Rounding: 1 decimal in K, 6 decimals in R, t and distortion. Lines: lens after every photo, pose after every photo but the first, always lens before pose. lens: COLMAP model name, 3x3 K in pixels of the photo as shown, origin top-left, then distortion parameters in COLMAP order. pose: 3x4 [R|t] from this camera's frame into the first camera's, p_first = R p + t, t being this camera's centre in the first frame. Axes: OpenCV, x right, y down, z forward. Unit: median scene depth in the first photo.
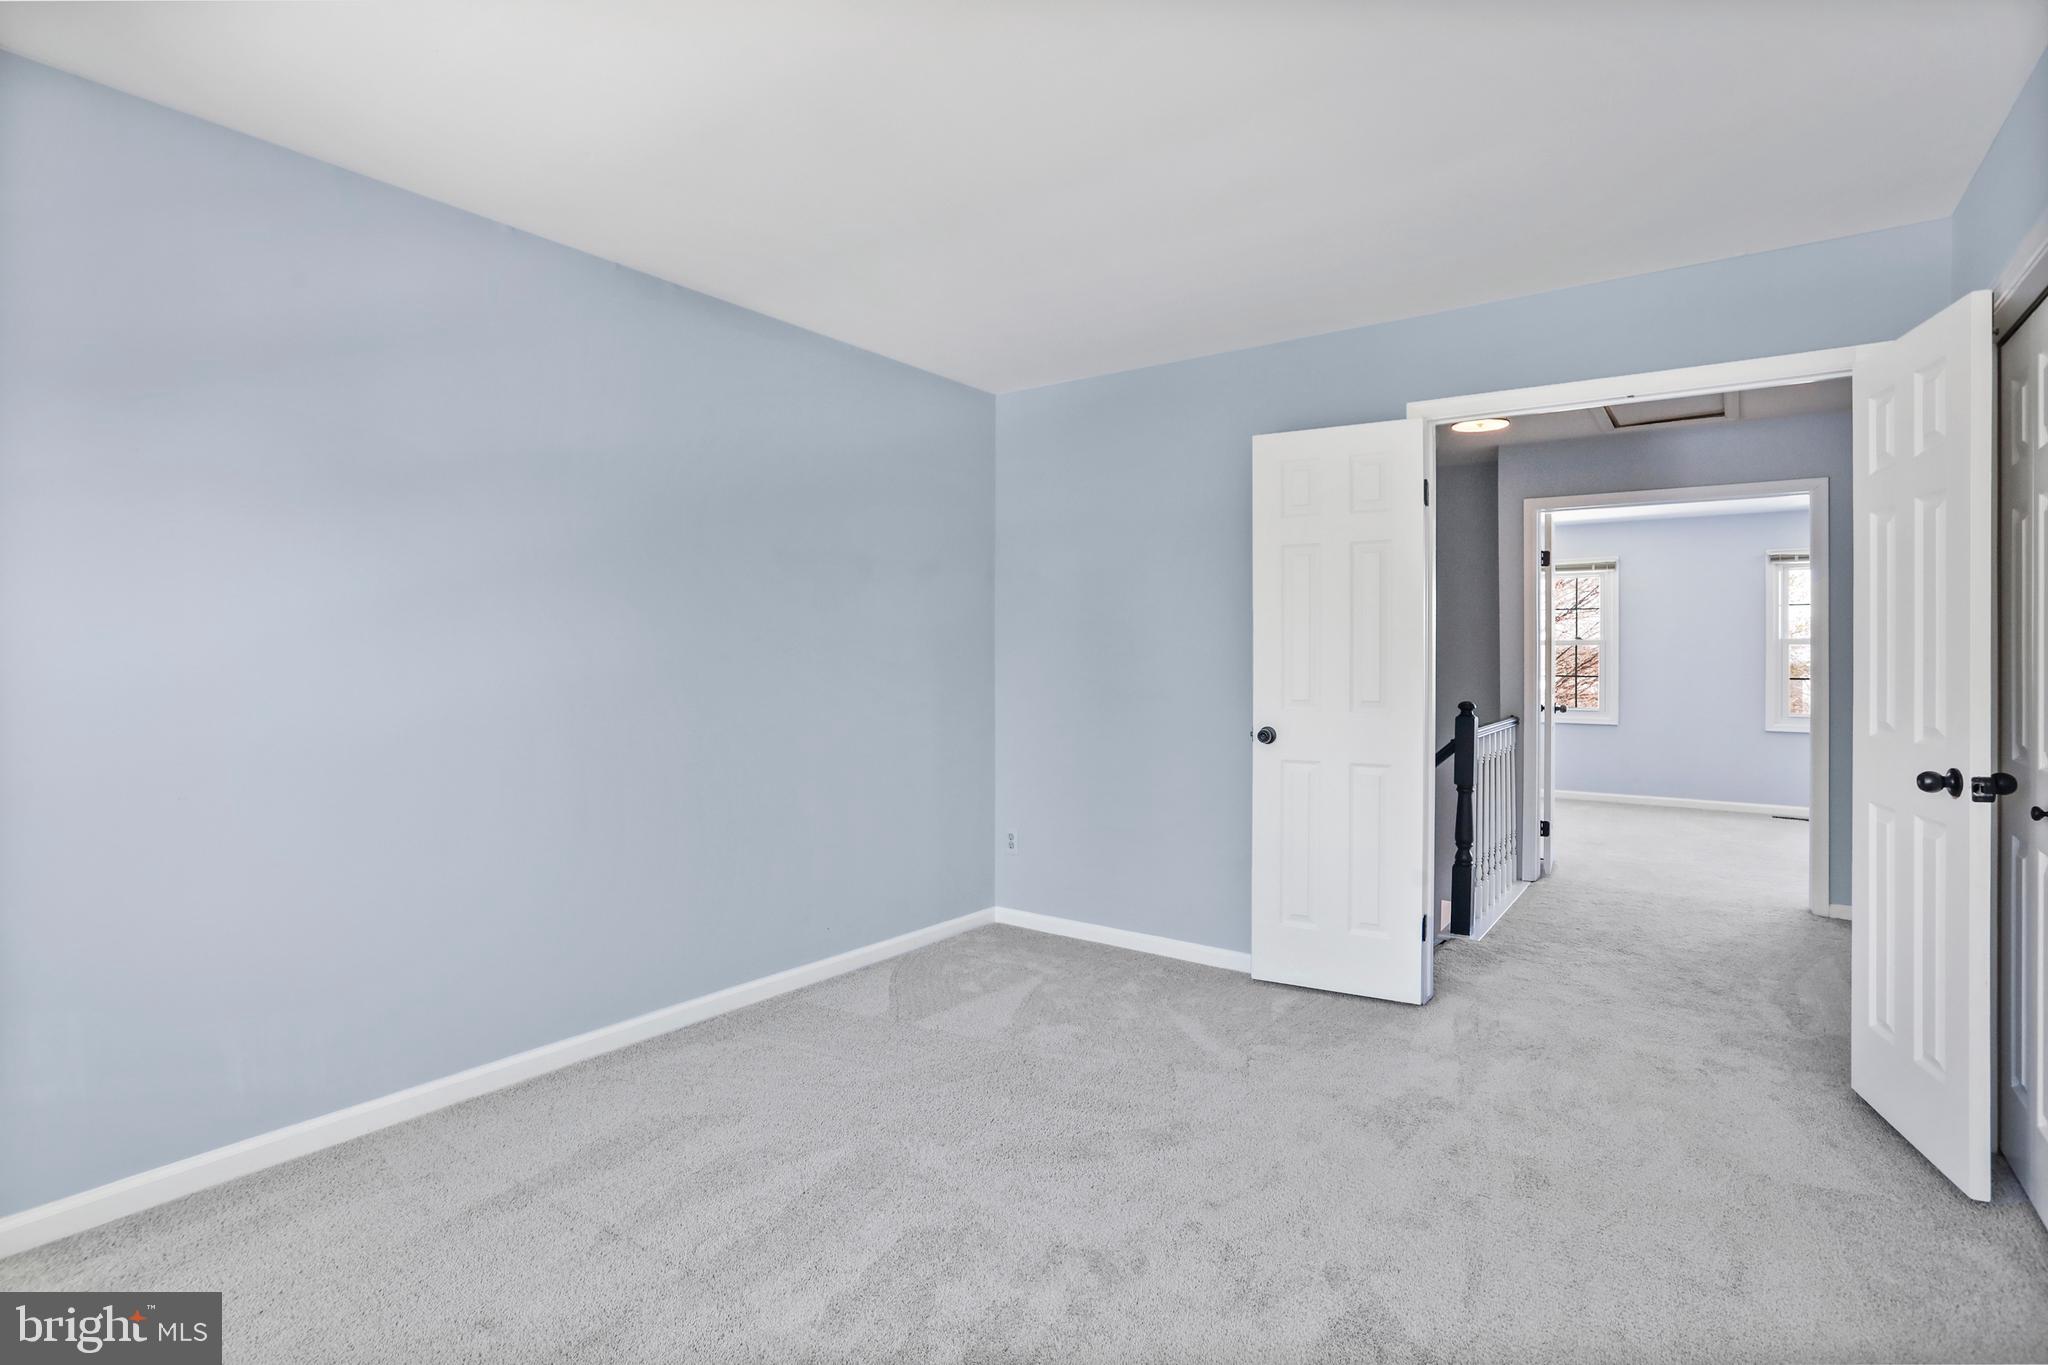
lens RADIAL K [[999.6, 0, 1020.9], [0, 999.6, 658.6], [0, 0, 1]] dist [-0.061141, 0.032208]
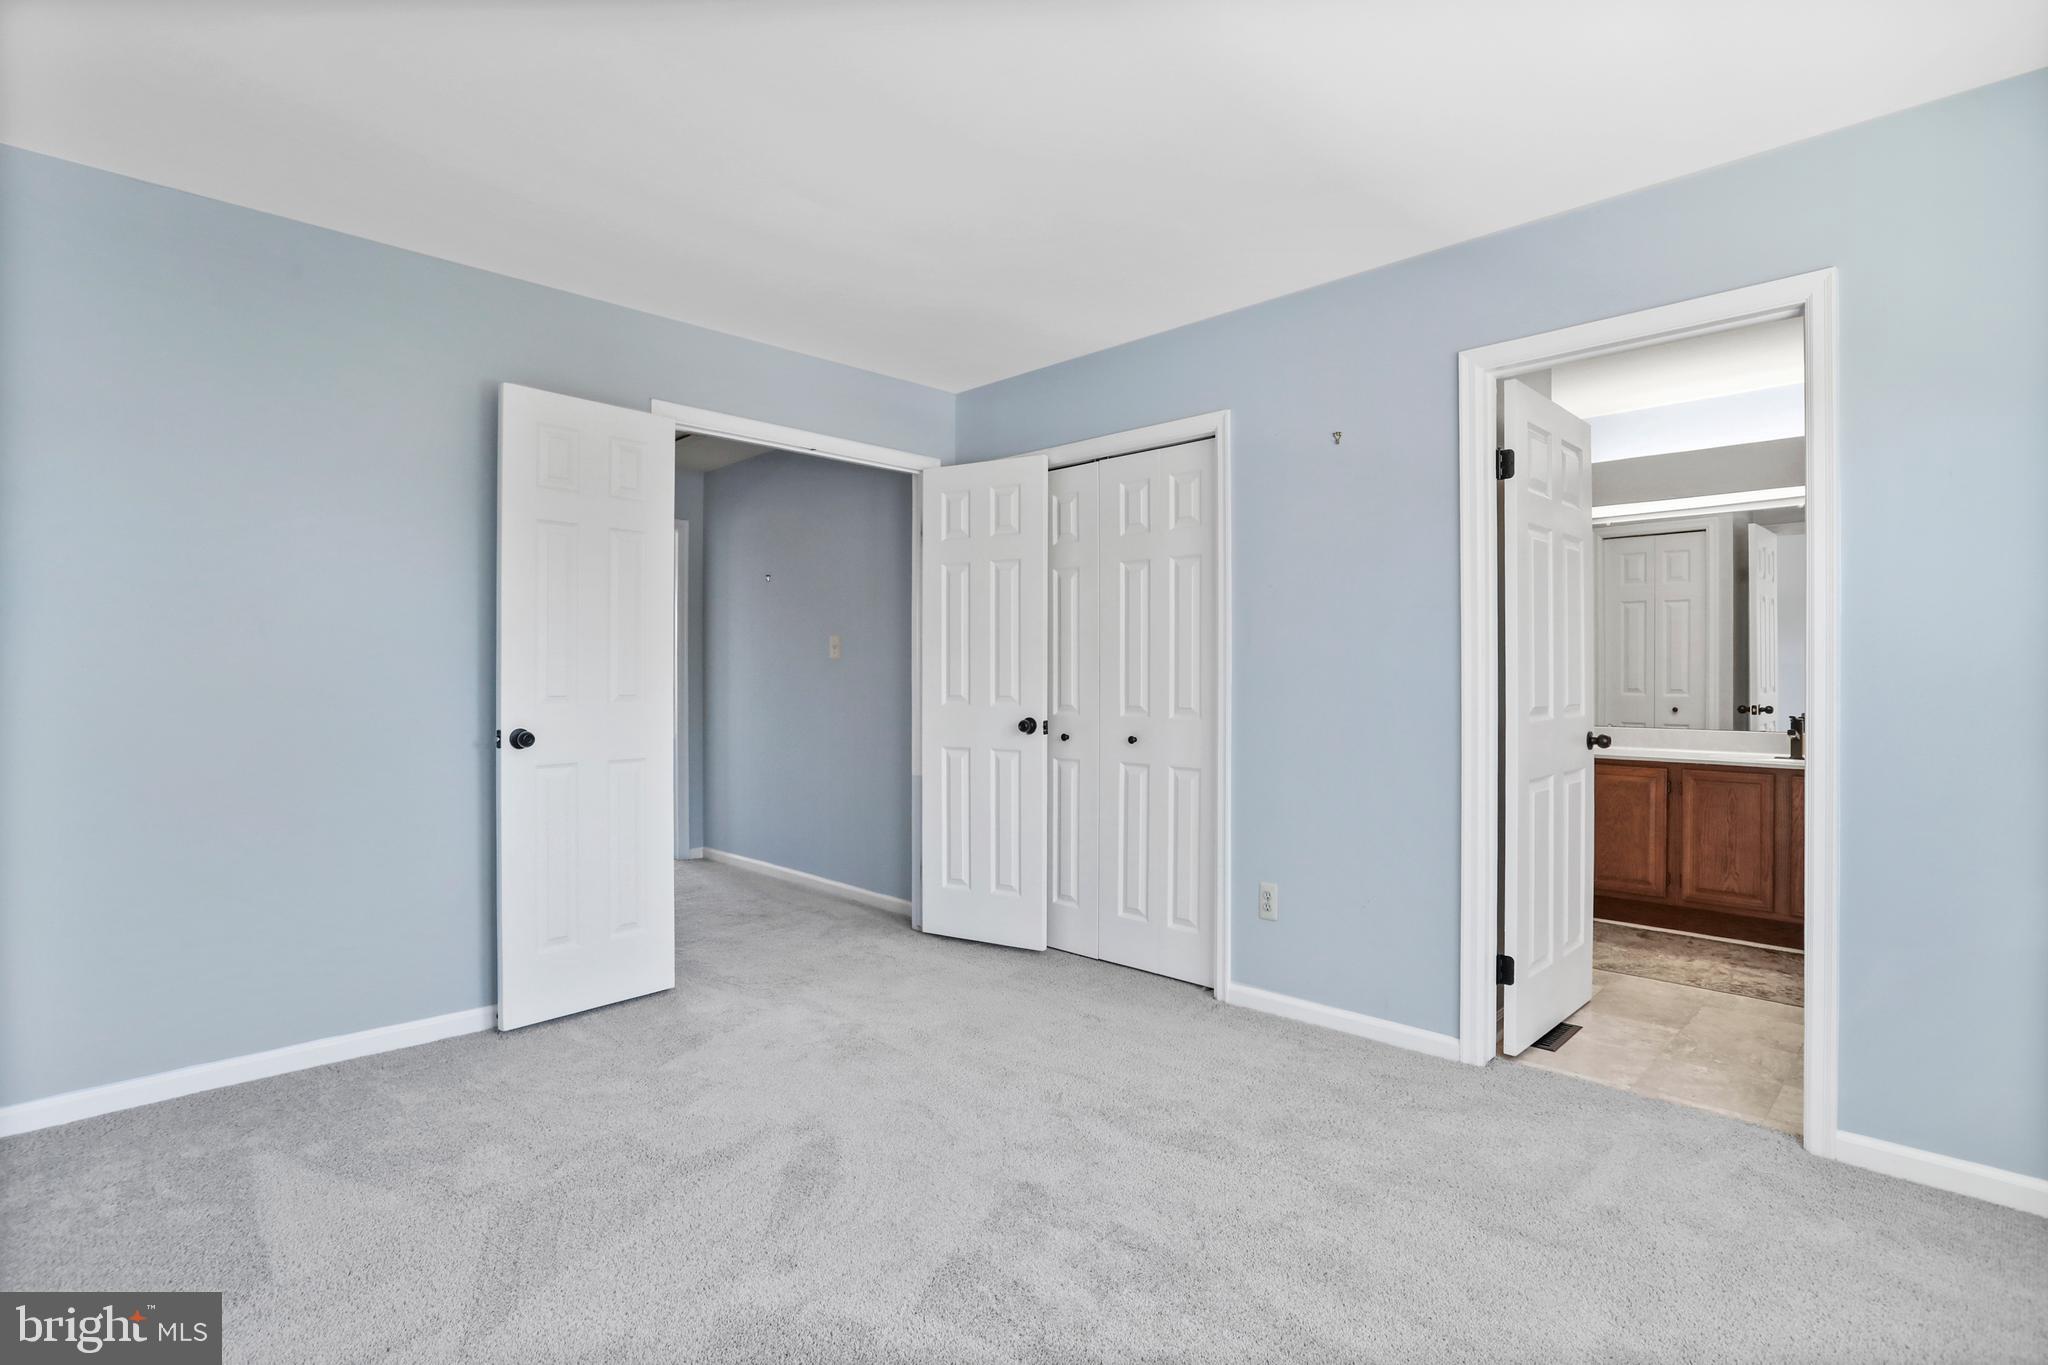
lens RADIAL K [[999.6, 0, 1020.9], [0, 999.6, 658.6], [0, 0, 1]] dist [-0.061141, 0.032208]
pose [[0.152457, 0.016744, 0.988168, -0.606042], [-0.001741, 0.999859, -0.016674, 0.024159], [-0.988309, 0.000822, 0.152465, 0.510730]]
